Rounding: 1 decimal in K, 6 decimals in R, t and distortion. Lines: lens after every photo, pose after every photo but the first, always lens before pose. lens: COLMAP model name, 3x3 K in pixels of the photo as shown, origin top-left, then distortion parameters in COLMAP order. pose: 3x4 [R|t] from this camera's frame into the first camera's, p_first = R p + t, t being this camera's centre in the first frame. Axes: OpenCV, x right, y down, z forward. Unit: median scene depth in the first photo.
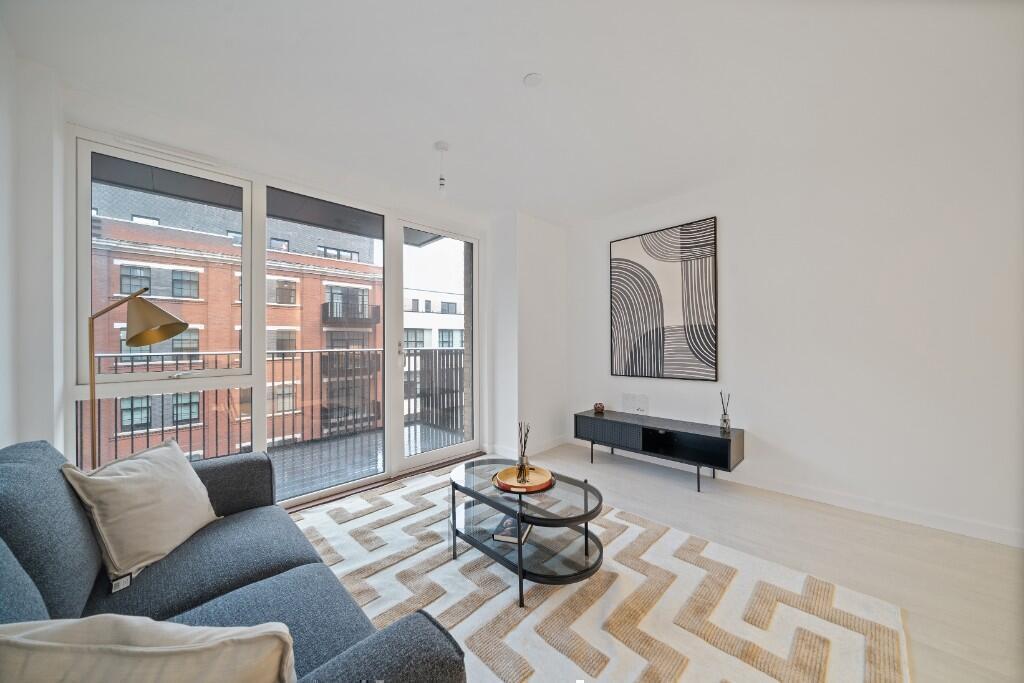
lens RADIAL K [[354.1, 0, 512.0], [0, 354.1, 341.5], [0, 0, 1]] dist [0.000910, 0.000097]
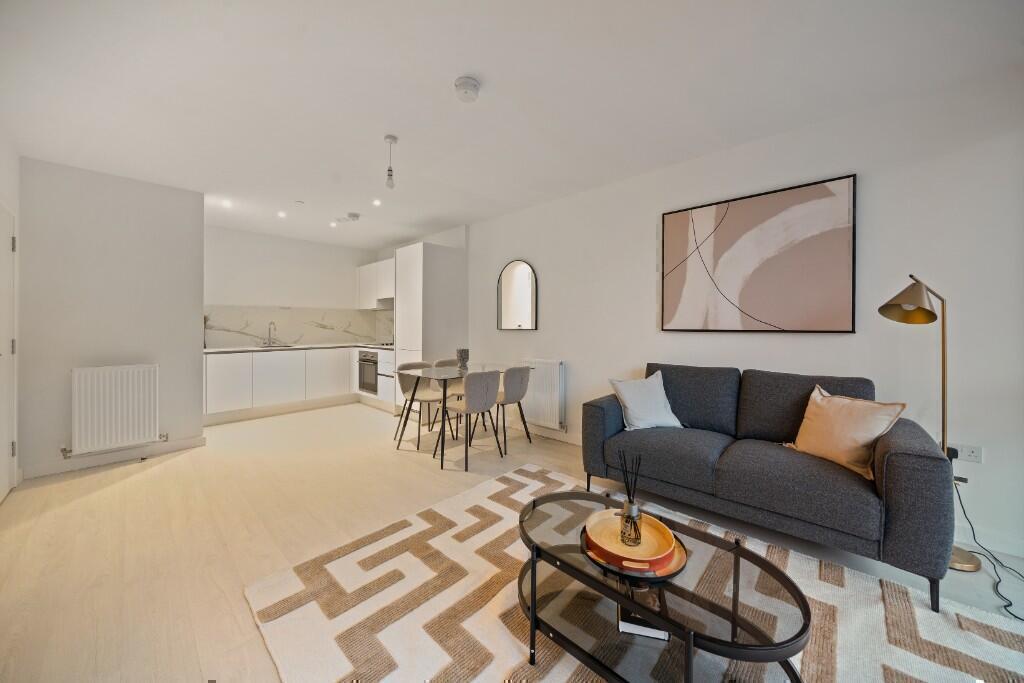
lens RADIAL K [[356.7, 0, 513.5], [0, 356.7, 327.7], [0, 0, 1]] dist [-0.000260, -0.000027]
pose [[-0.998511, 0.020975, -0.050362, 0.164572], [0.020892, 0.999779, 0.002181, 0.009661], [0.050397, 0.001126, -0.998729, 0.972890]]
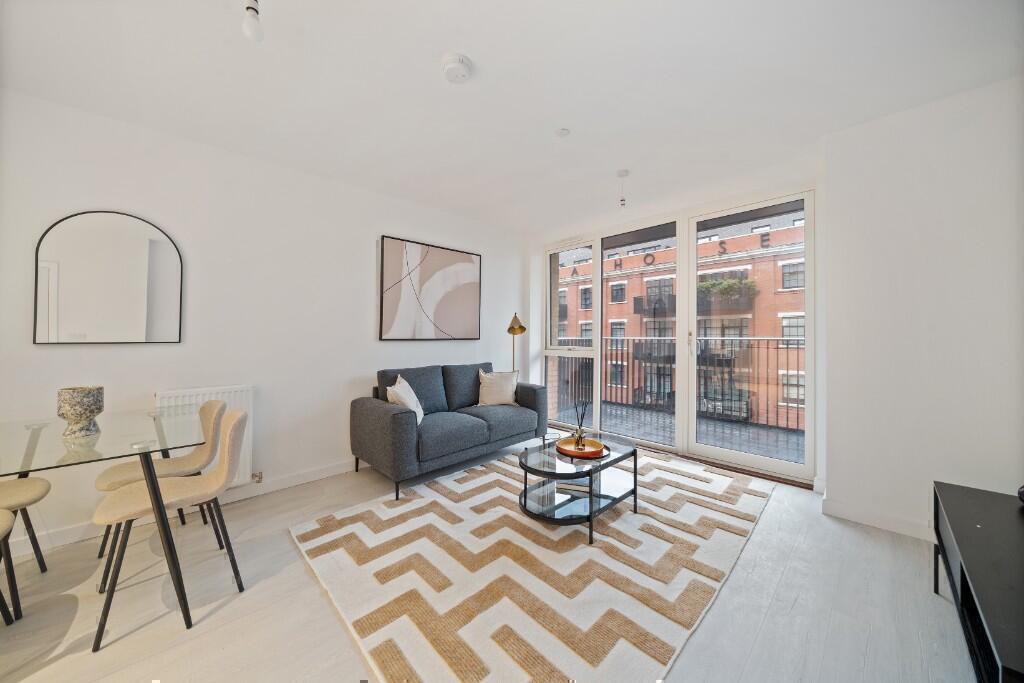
lens RADIAL K [[354.1, 0, 512.0], [0, 354.1, 341.5], [0, 0, 1]] dist [0.000910, 0.000097]
pose [[-0.009416, 0.038434, -0.999217, 0.723914], [0.000209, 0.999261, 0.038434, -0.006556], [0.999956, 0.000153, -0.009417, 0.472739]]
